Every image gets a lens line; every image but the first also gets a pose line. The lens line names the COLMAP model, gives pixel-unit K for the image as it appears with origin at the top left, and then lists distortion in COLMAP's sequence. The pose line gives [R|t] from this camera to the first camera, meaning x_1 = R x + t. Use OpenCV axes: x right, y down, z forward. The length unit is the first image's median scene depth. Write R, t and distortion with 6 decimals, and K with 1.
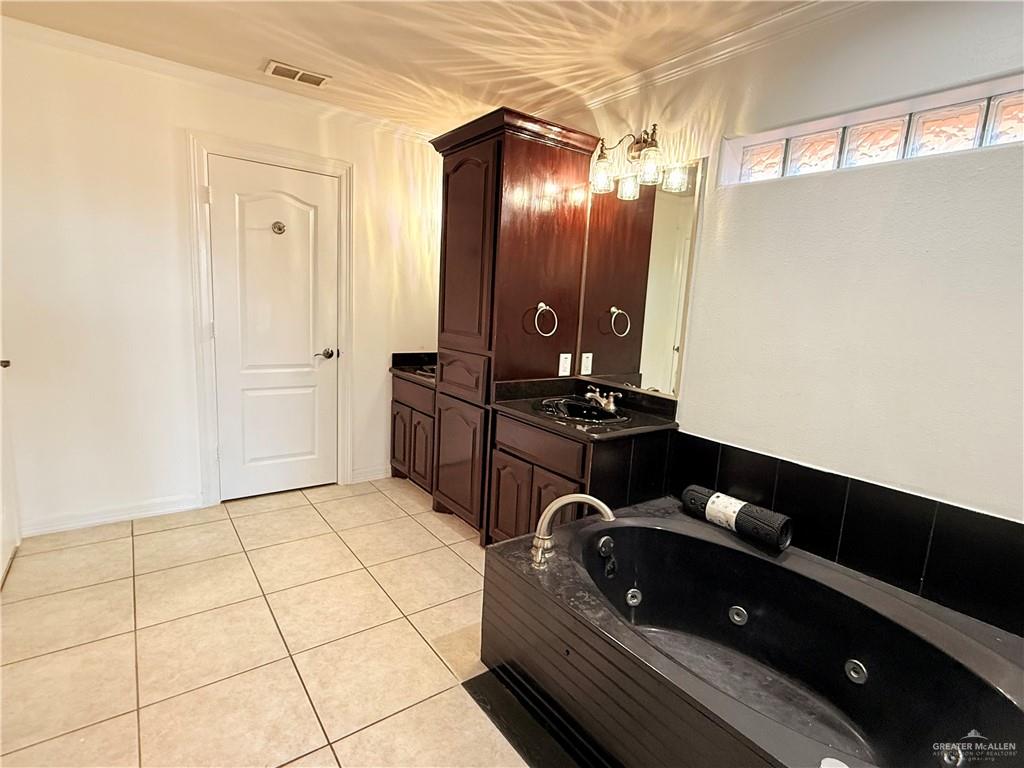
lens RADIAL K [[511.1, 0, 512.0], [0, 511.1, 384.0], [0, 0, 1]] dist [0.002646, 0.000364]
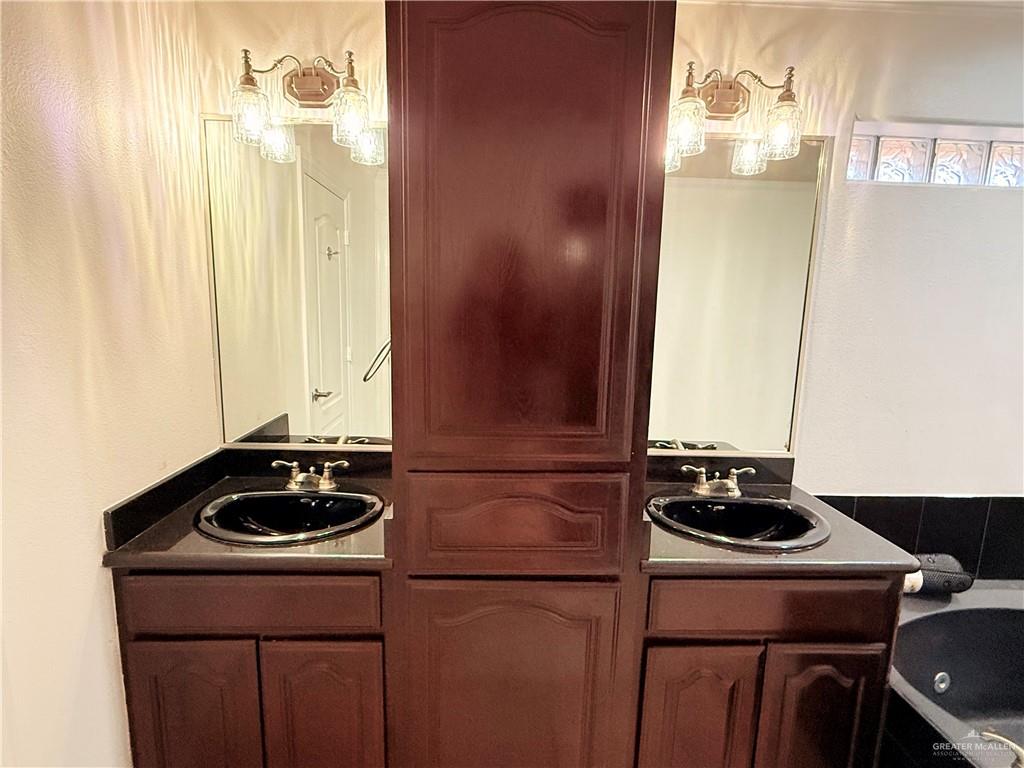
lens RADIAL K [[511.1, 0, 512.0], [0, 511.1, 384.0], [0, 0, 1]] dist [0.002646, 0.000364]
pose [[0.574820, -0.173458, 0.799684, -0.517487], [0.138986, 0.983770, 0.113484, -0.223441], [-0.806390, 0.045912, 0.589600, 0.894392]]
